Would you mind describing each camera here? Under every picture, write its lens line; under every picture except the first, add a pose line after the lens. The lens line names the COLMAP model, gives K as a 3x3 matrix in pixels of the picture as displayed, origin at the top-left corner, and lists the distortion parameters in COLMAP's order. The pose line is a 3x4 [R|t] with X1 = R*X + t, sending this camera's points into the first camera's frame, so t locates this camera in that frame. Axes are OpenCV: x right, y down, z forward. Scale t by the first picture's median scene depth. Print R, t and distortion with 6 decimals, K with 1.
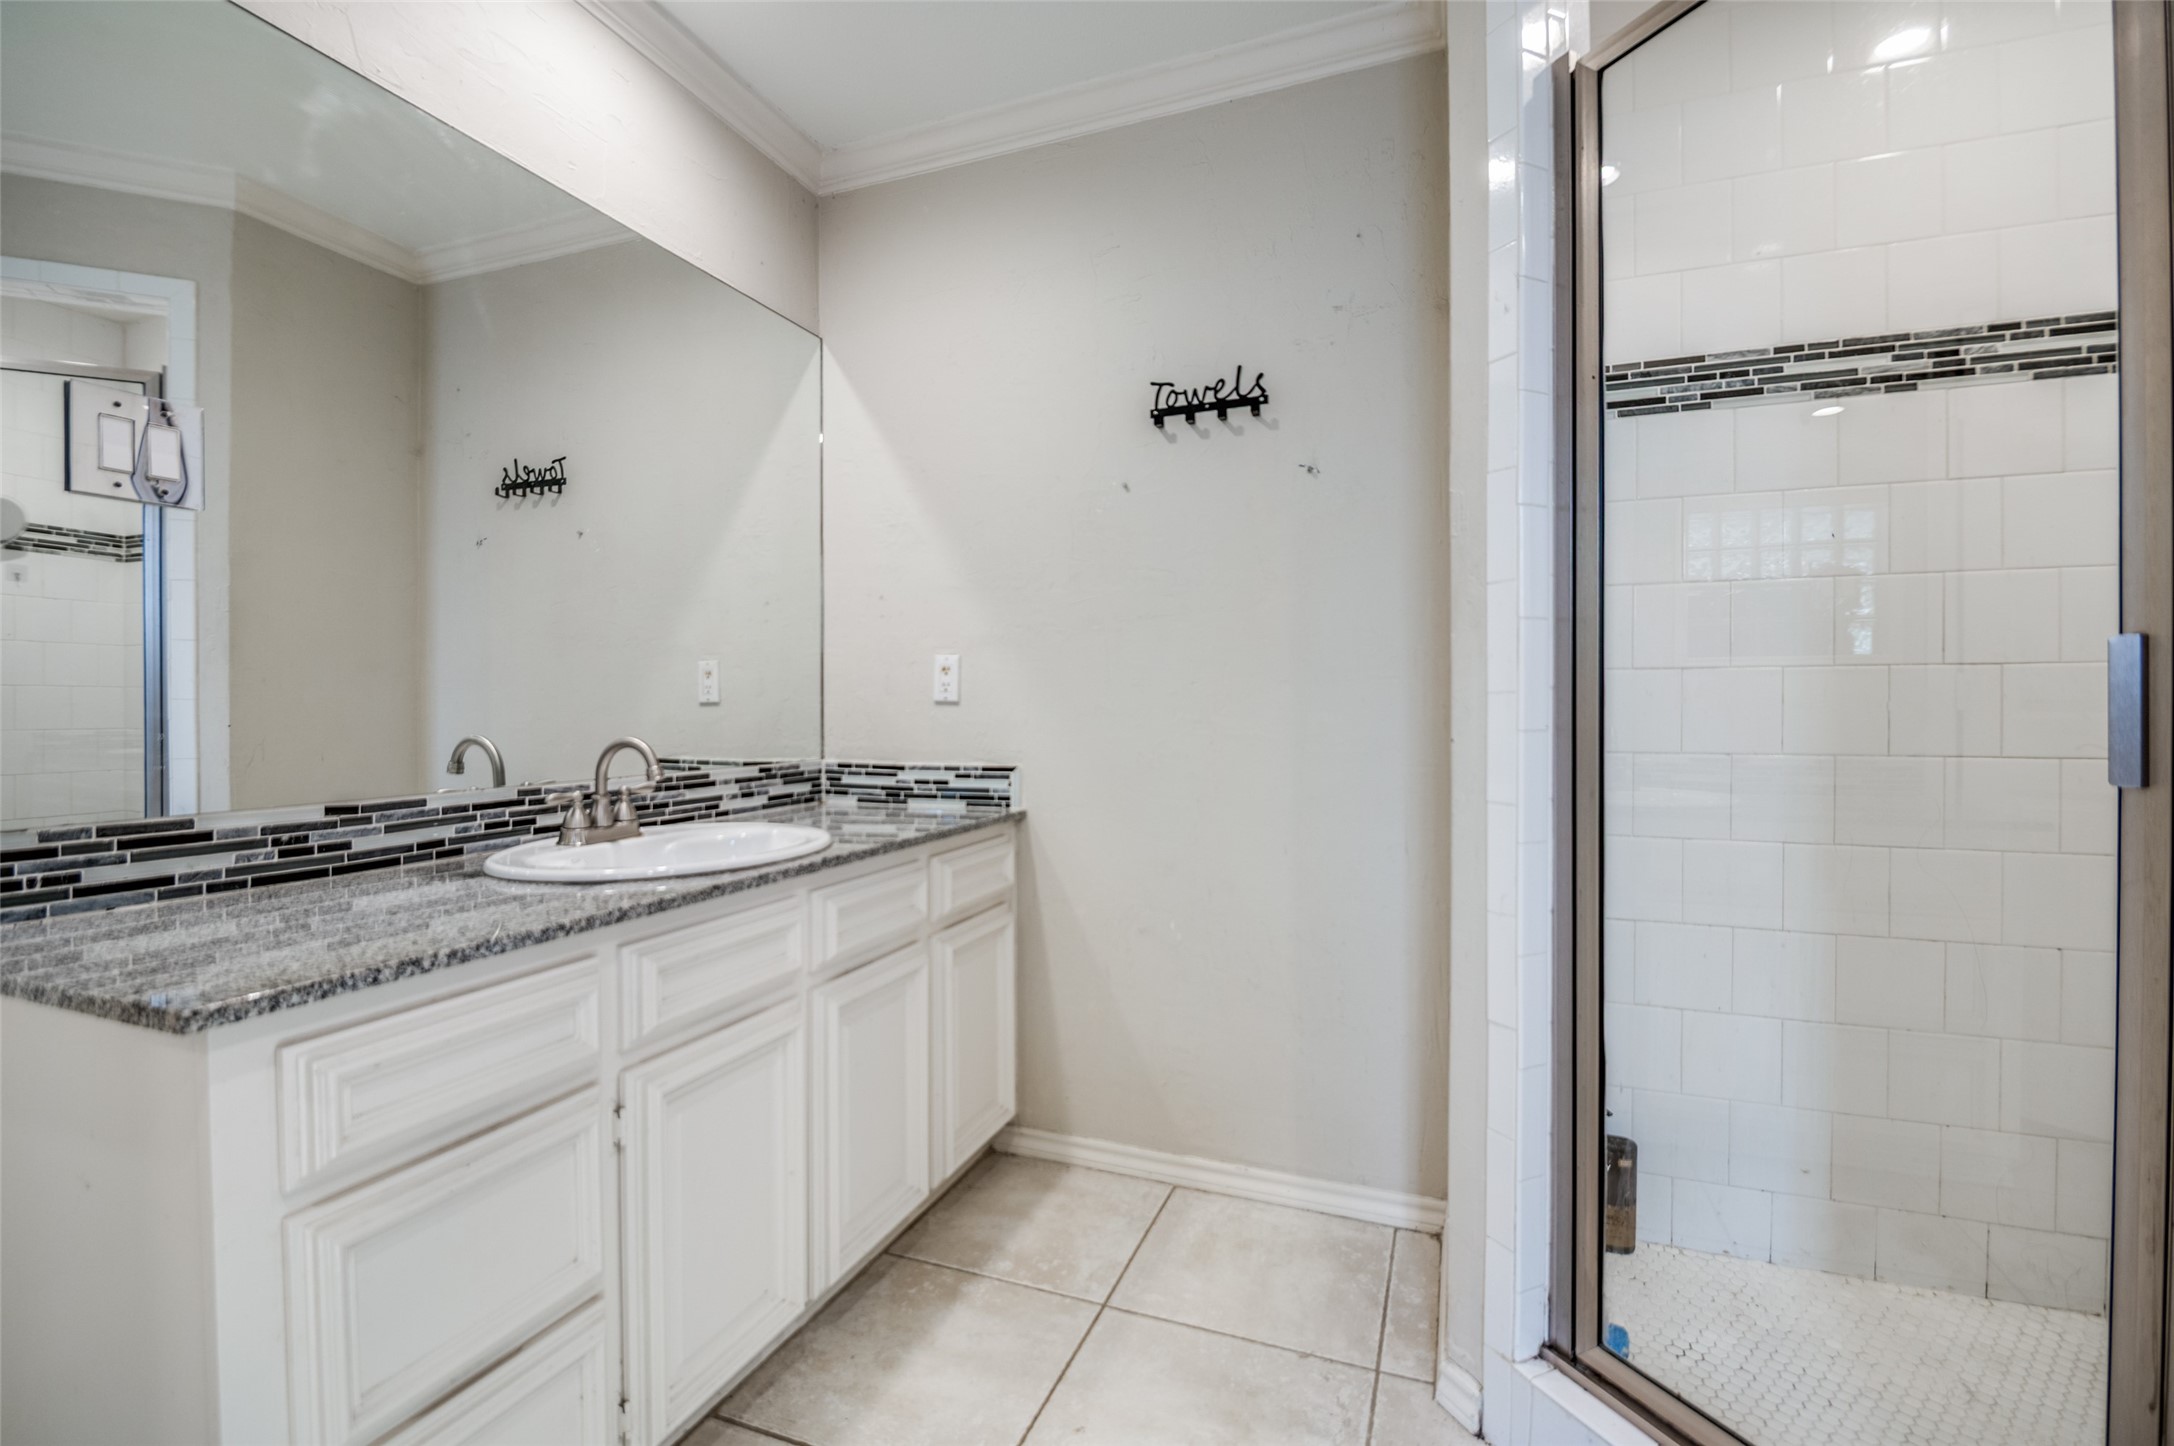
lens RADIAL K [[968.9, 0, 1088.3], [0, 968.9, 710.6], [0, 0, 1]] dist [0.002396, -0.009191]
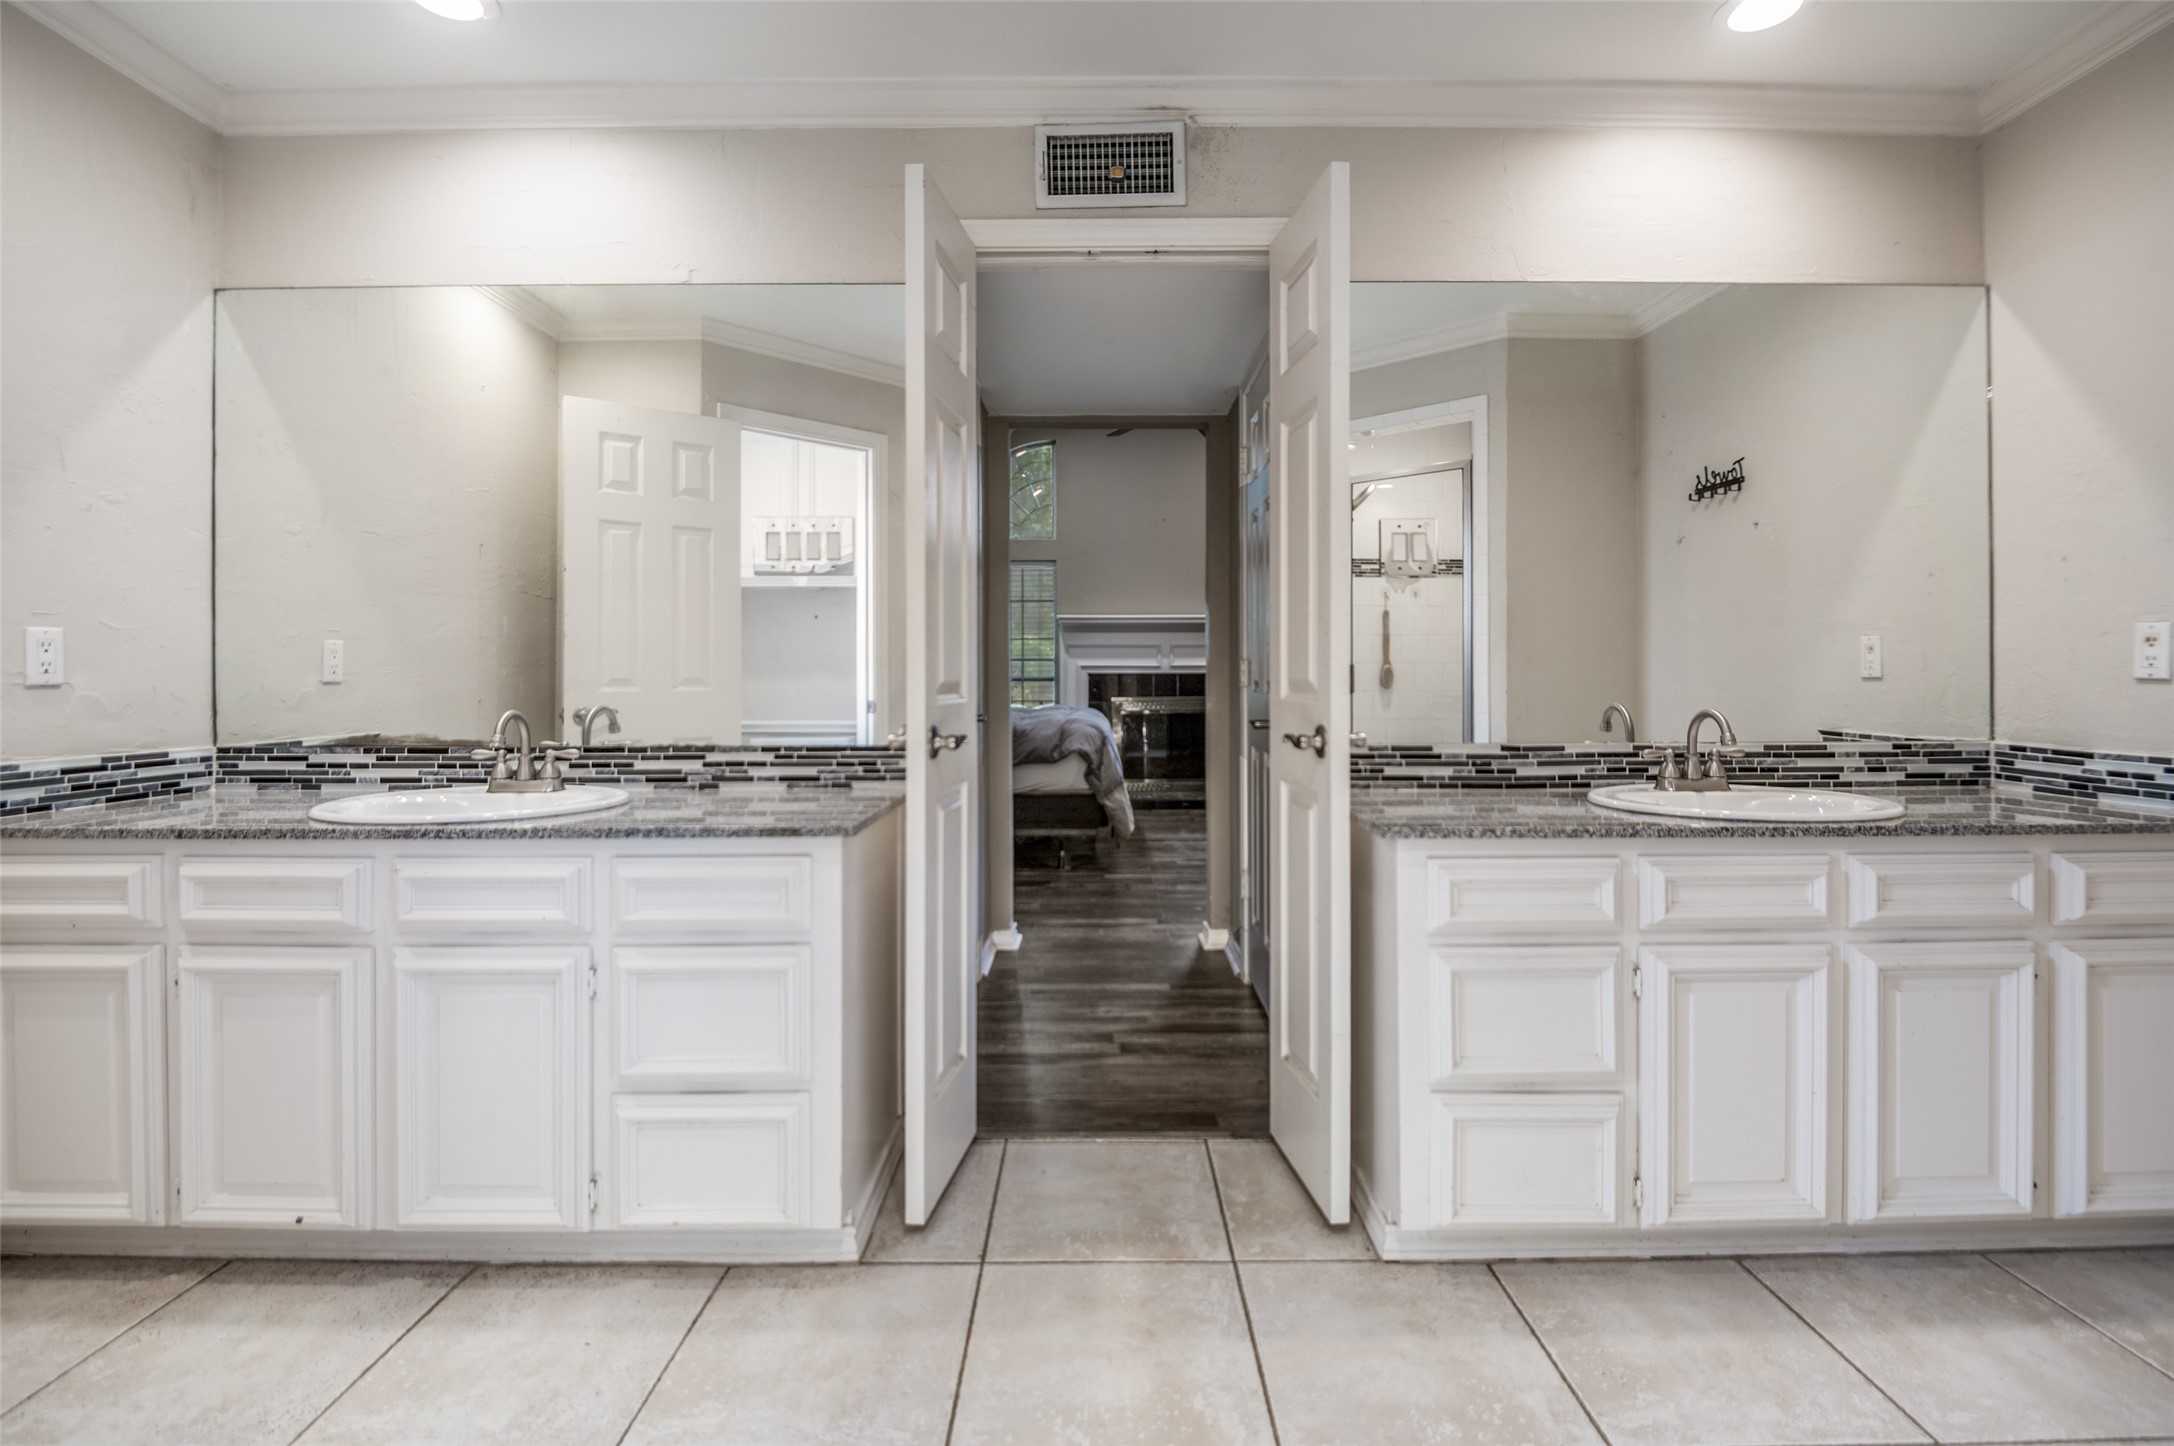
lens RADIAL K [[968.9, 0, 1088.3], [0, 968.9, 710.6], [0, 0, 1]] dist [0.002396, -0.009191]
pose [[0.361874, 0.035772, -0.931540, 0.293183], [-0.002460, 0.999297, 0.037418, -0.011018], [0.932224, -0.011249, 0.361708, -0.142383]]
